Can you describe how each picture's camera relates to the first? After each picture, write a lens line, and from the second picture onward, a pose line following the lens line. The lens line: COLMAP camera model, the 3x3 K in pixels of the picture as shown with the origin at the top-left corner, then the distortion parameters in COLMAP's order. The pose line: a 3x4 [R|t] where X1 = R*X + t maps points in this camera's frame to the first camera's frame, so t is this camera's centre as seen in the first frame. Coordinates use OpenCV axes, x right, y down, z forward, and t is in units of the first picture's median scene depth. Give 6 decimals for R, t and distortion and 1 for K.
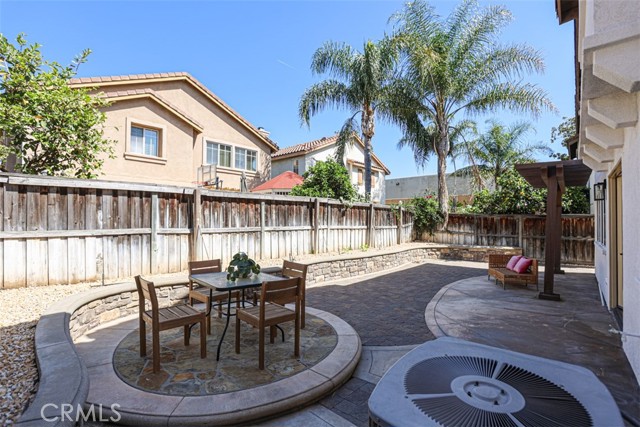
lens RADIAL K [[307.1, 0, 323.7], [0, 307.1, 226.6], [0, 0, 1]] dist [-0.030480, 0.003040]
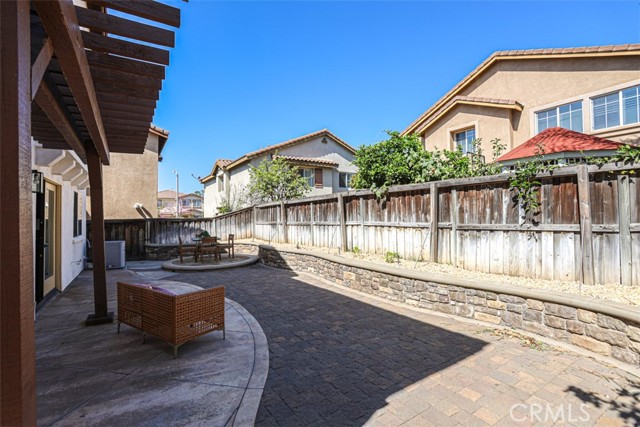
lens RADIAL K [[307.1, 0, 319.2], [0, 307.1, 215.5], [0, 0, 1]] dist [-0.030480, 0.003040]
pose [[-0.301912, -0.006122, -0.953316, 0.661709], [-0.003219, 0.999980, -0.005402, -0.010797], [0.953330, 0.001438, -0.301925, 0.888825]]
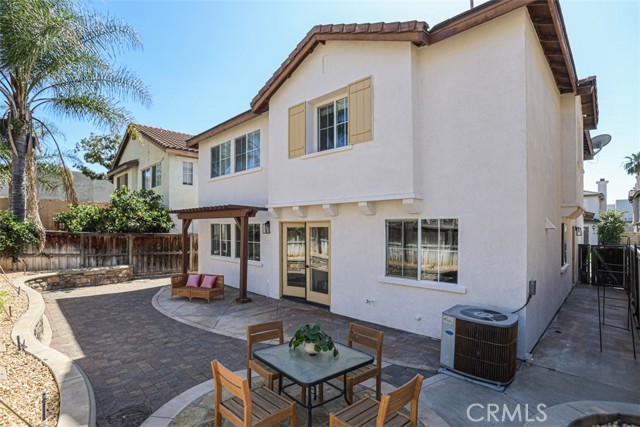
lens RADIAL K [[308.9, 0, 315.8], [0, 308.9, 230.2], [0, 0, 1]] dist [-0.046773, 0.001951]
pose [[0.084543, -0.006239, 0.996400, -0.334505], [0.007622, 0.999955, 0.005615, -0.051059], [-0.996391, 0.007120, 0.084586, 0.278276]]
